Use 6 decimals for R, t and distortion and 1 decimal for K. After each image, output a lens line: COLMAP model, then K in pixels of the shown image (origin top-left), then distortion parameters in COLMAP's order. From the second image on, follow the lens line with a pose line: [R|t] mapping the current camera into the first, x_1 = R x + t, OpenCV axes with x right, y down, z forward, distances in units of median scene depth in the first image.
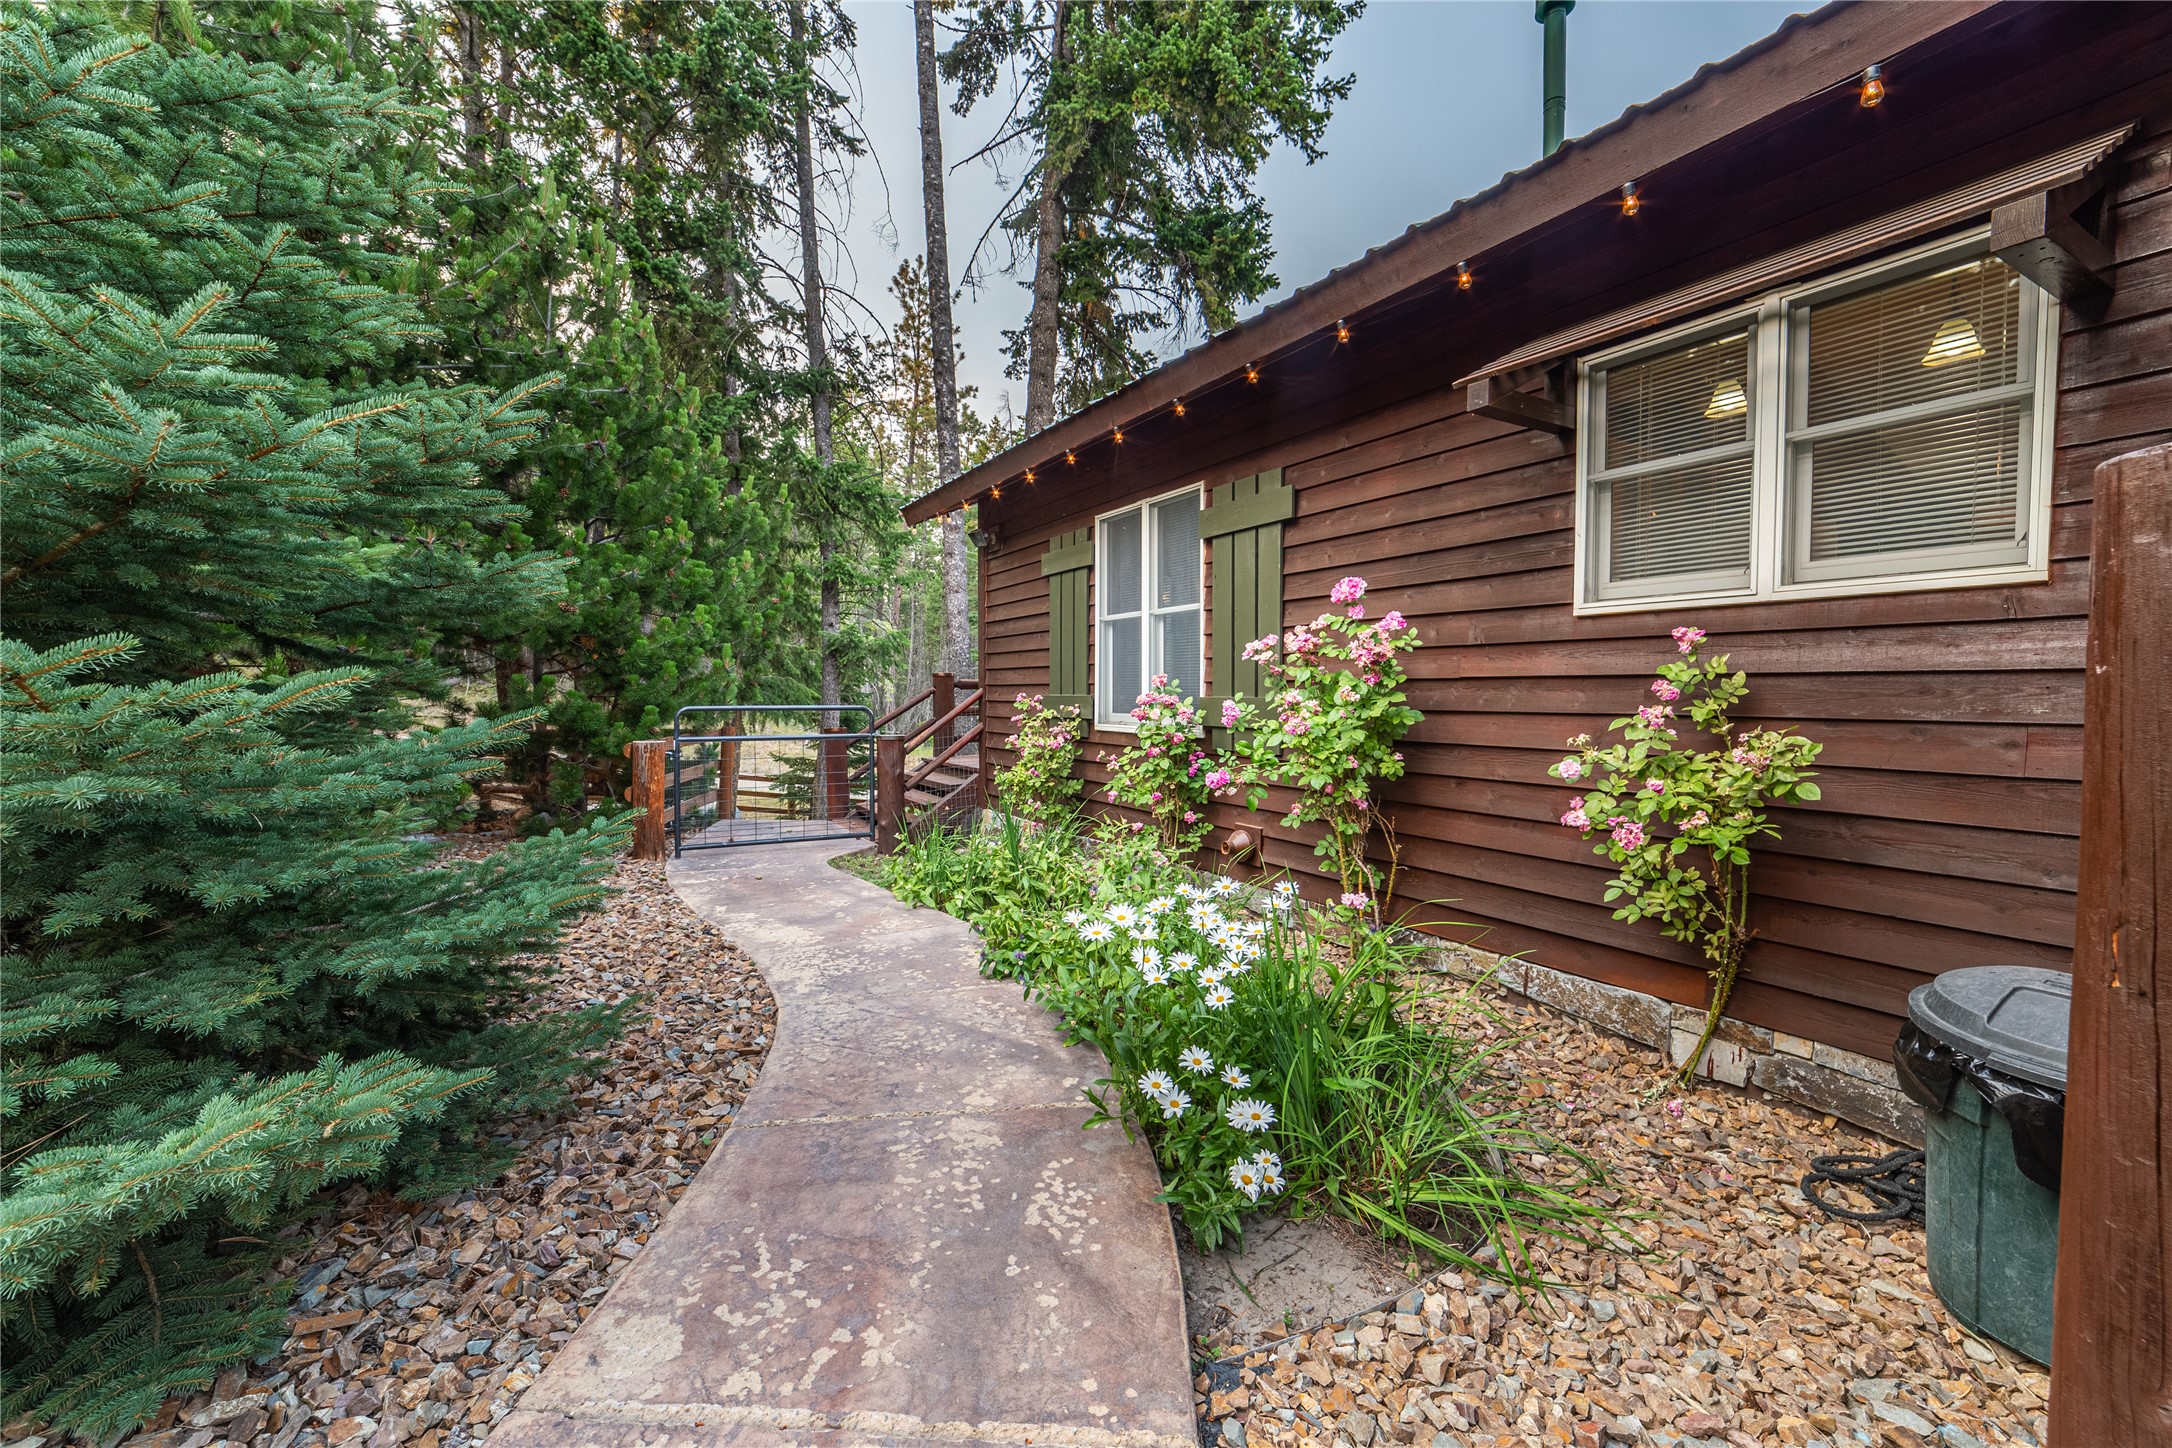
lens RADIAL K [[850.7, 0, 1082.4], [0, 850.7, 718.0], [0, 0, 1]] dist [-0.019104, 0.007923]
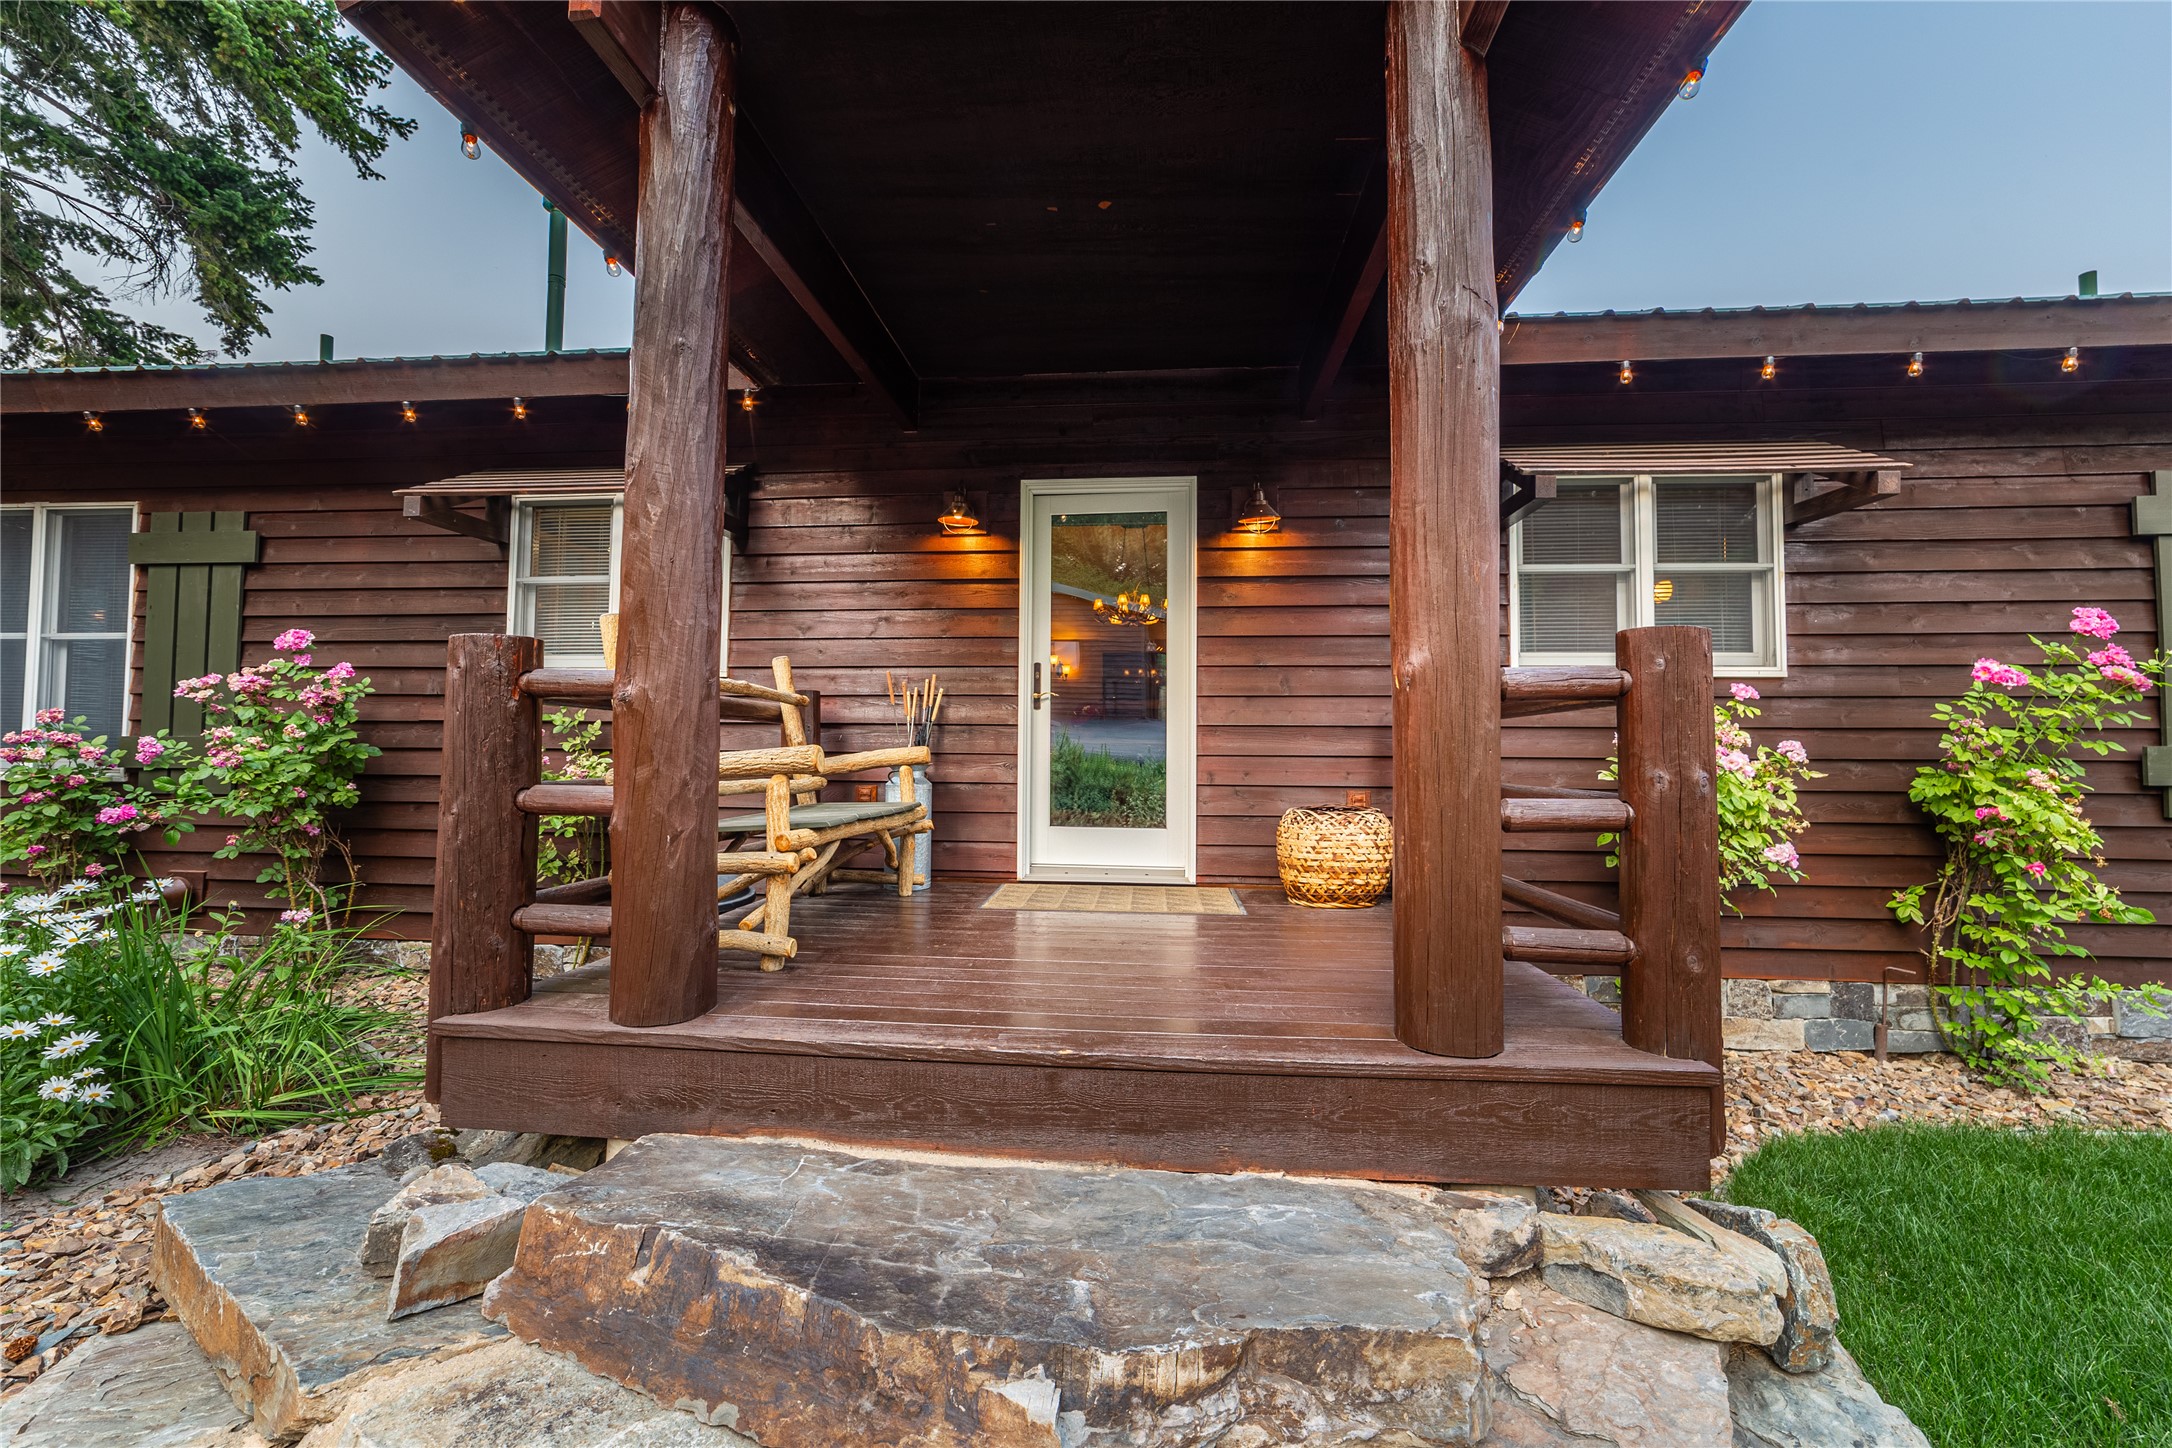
lens RADIAL K [[850.7, 0, 1082.4], [0, 850.7, 718.0], [0, 0, 1]] dist [-0.019104, 0.007923]
pose [[0.589996, 0.036191, 0.806595, 0.022024], [0.017606, 0.998181, -0.057665, 0.029410], [-0.807214, 0.048223, 0.588285, -0.404202]]
